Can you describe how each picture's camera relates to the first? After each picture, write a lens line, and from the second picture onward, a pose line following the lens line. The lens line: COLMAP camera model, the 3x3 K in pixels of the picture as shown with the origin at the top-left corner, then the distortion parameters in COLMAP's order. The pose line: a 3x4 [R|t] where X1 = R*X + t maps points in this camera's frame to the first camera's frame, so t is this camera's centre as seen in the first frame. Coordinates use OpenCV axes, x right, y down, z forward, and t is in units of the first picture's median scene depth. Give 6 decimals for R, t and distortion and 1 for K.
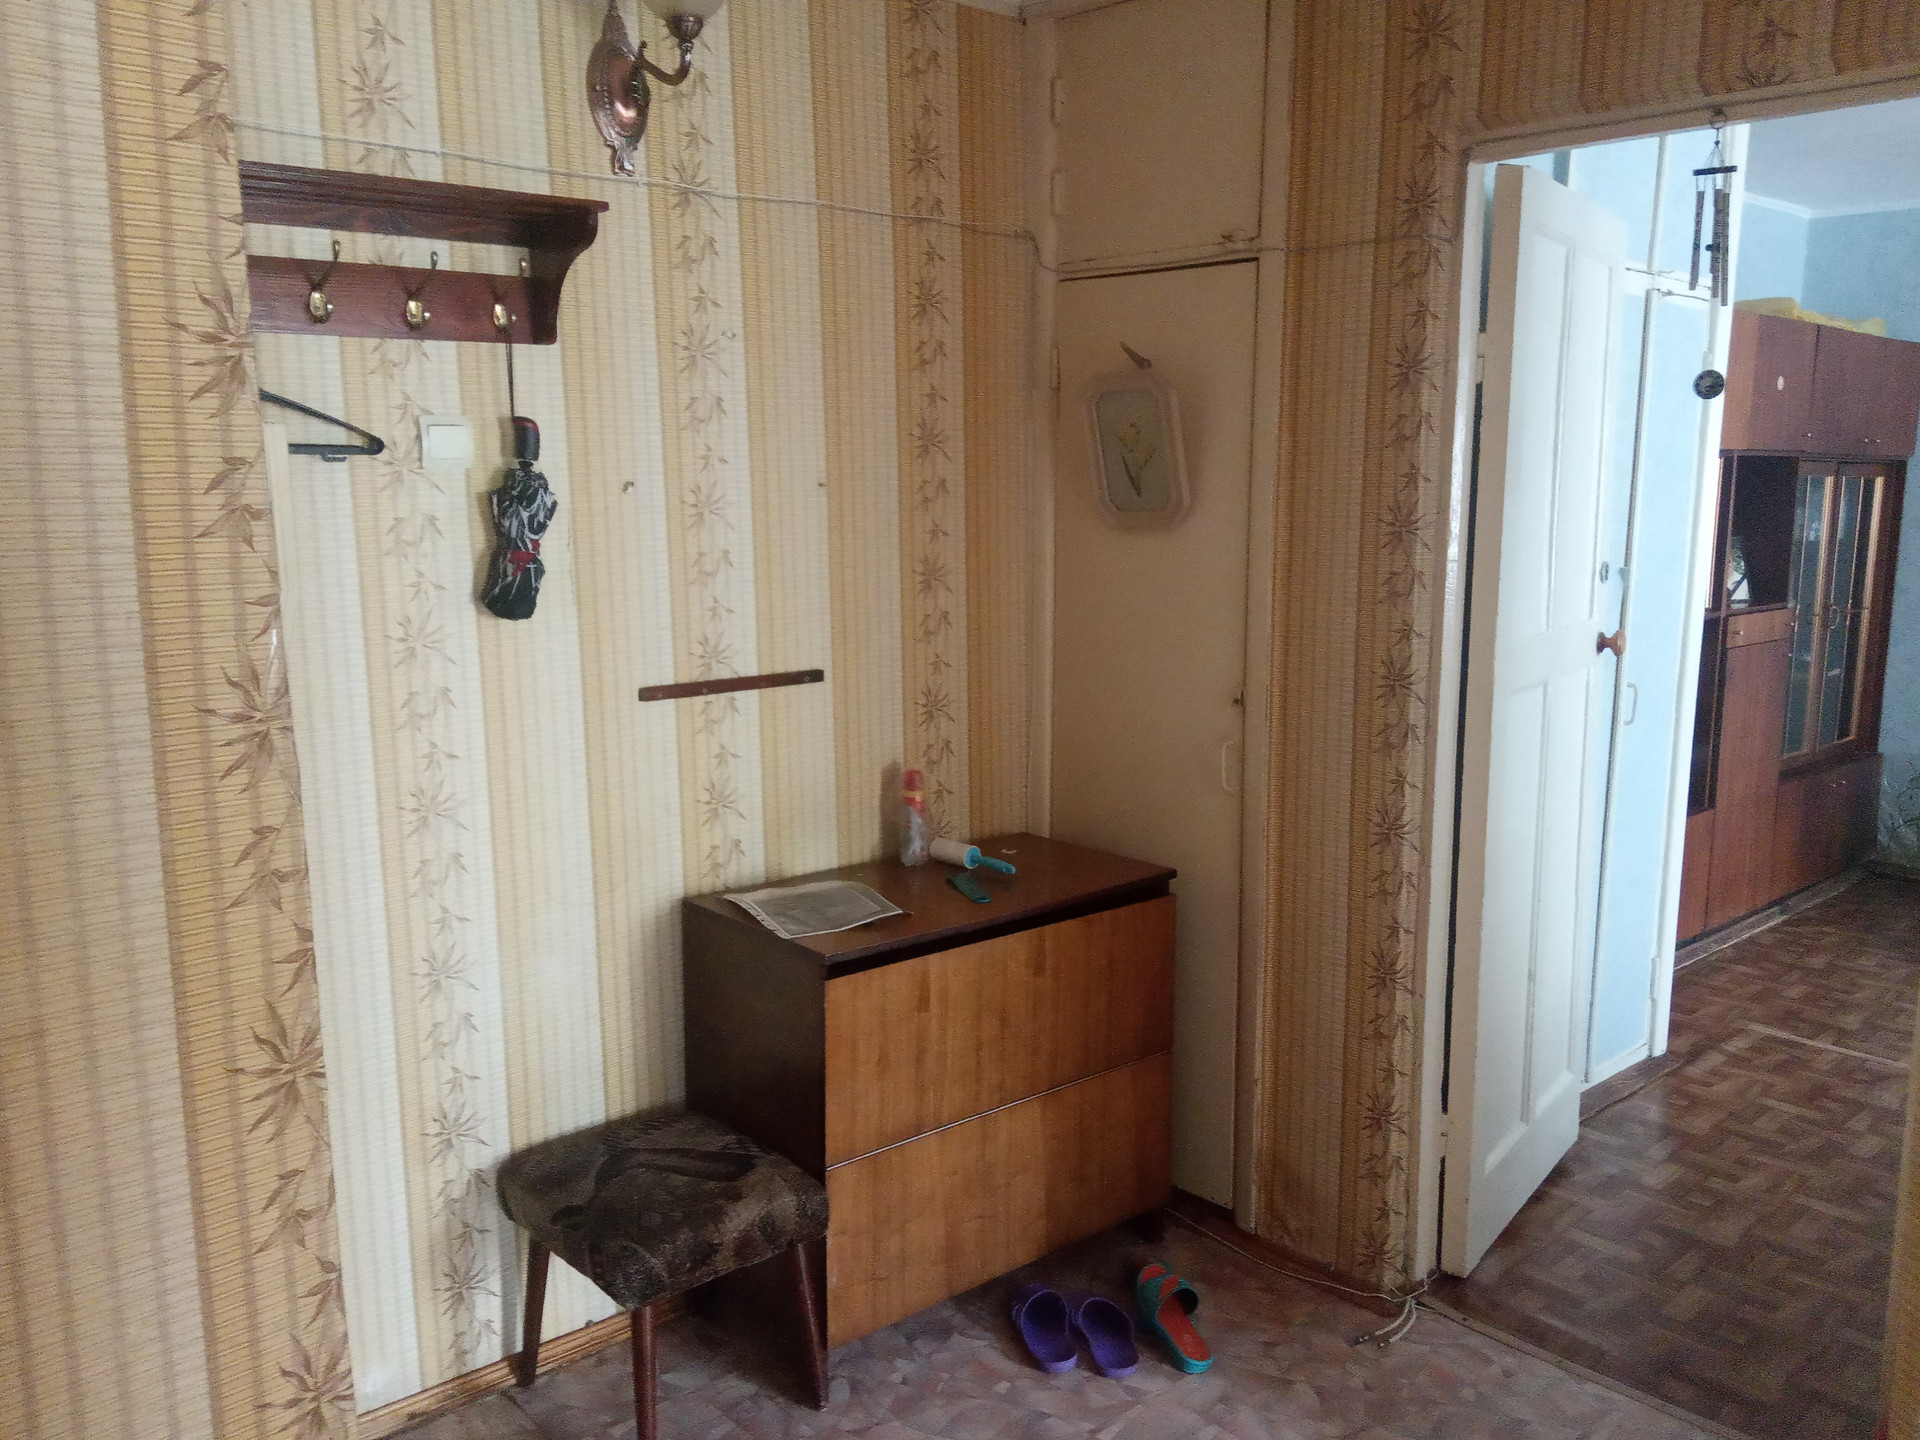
lens RADIAL K [[1542.2, 0, 956.3], [0, 1542.2, 726.1], [0, 0, 1]] dist [0.074180, -0.101425]
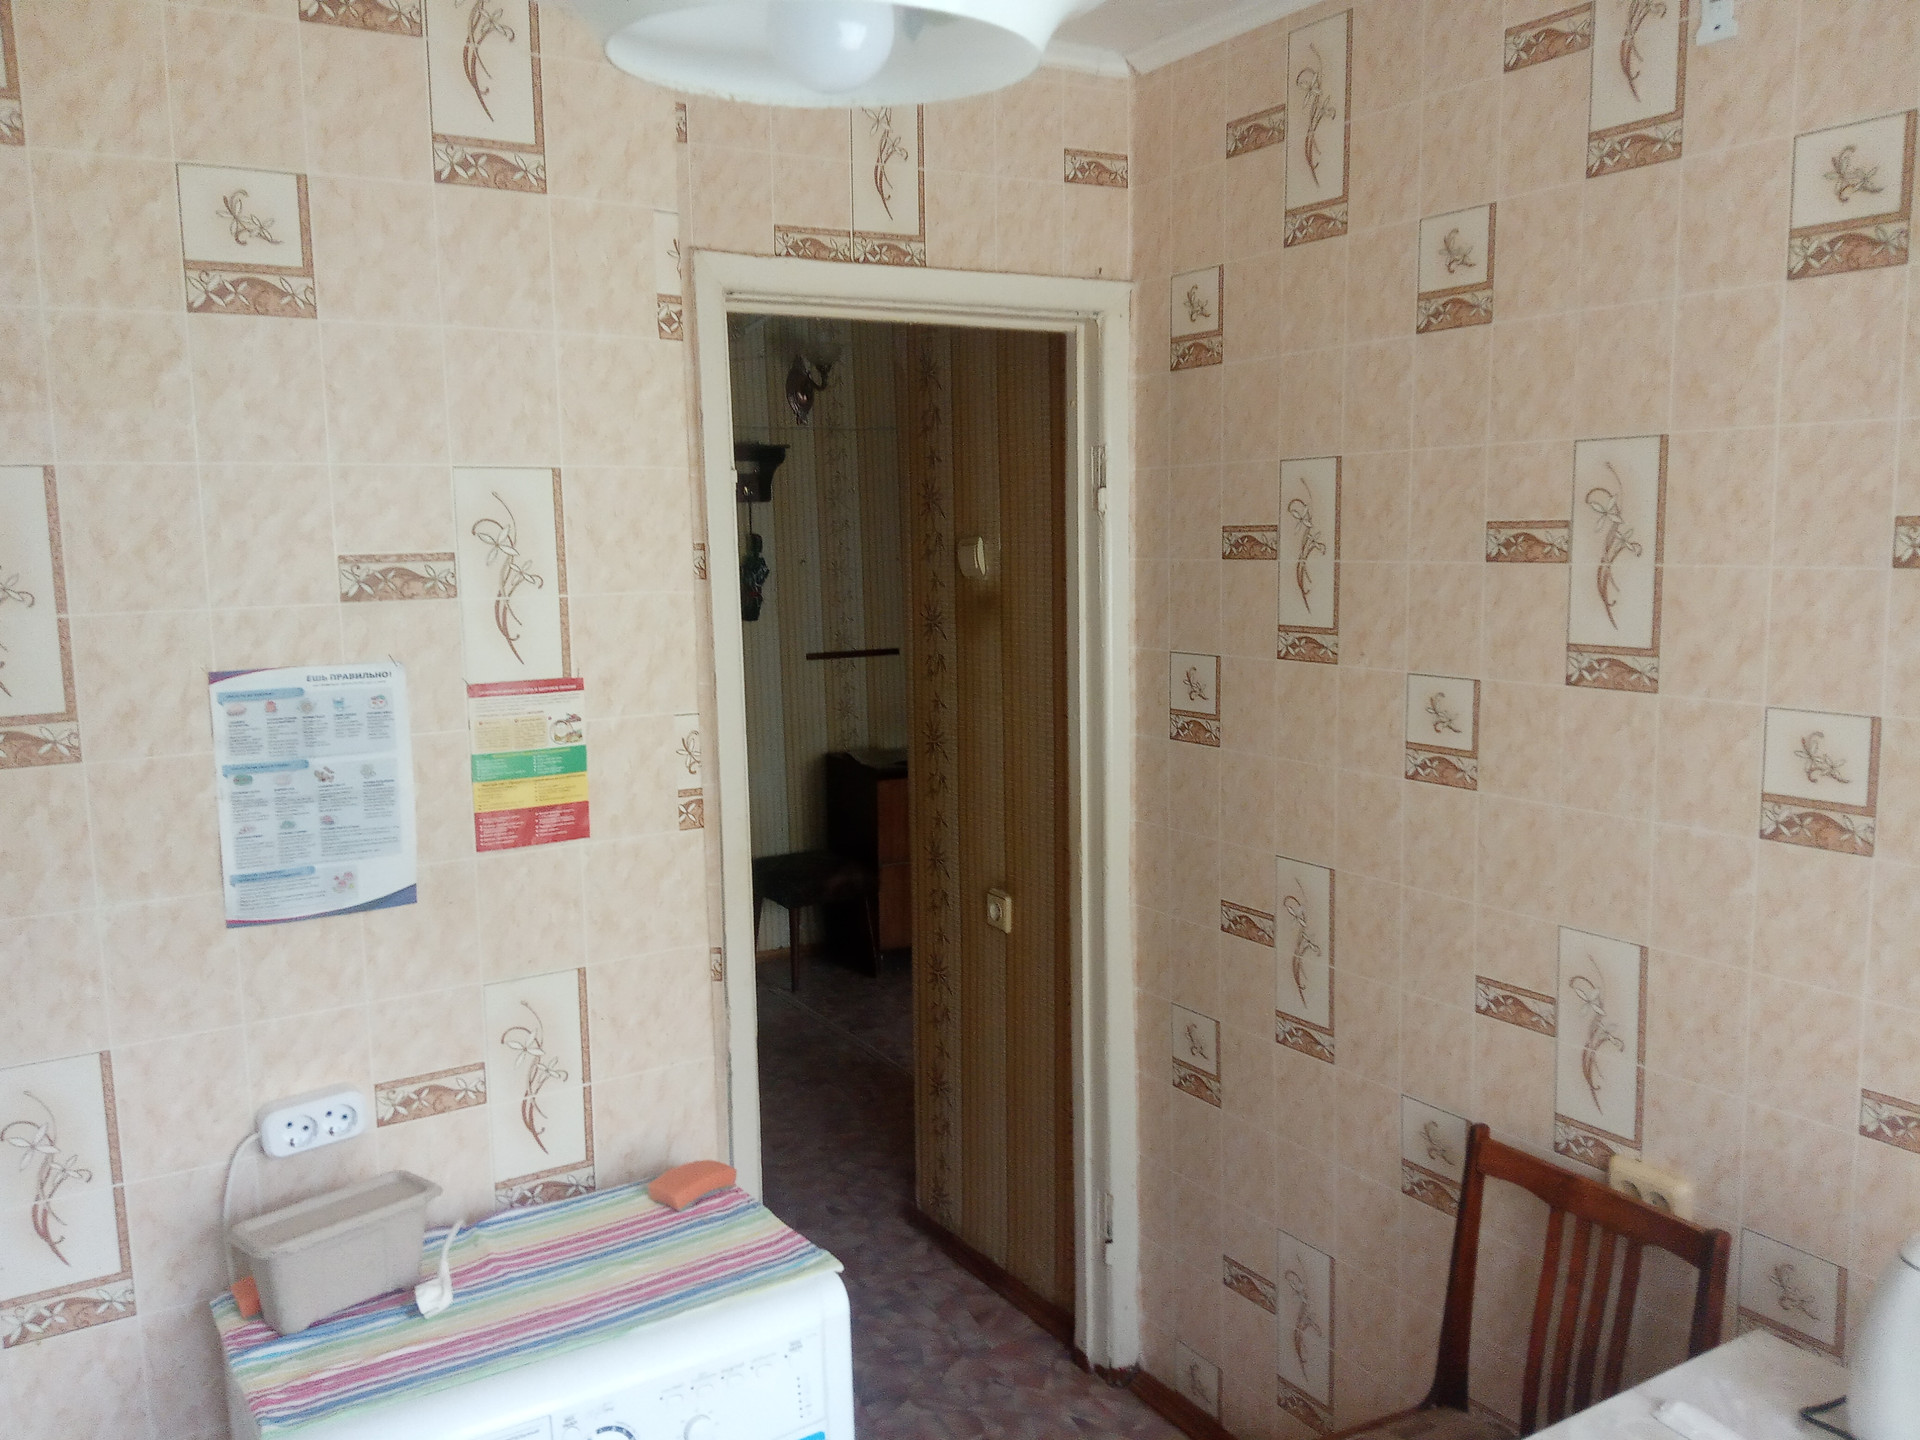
lens RADIAL K [[1542.2, 0, 966.2], [0, 1542.2, 717.5], [0, 0, 1]] dist [0.074180, -0.101425]
pose [[0.980533, 0.010647, -0.196066, 0.442200], [-0.017258, 0.999338, -0.032041, 0.130504], [0.195595, 0.034801, 0.980067, -1.084134]]
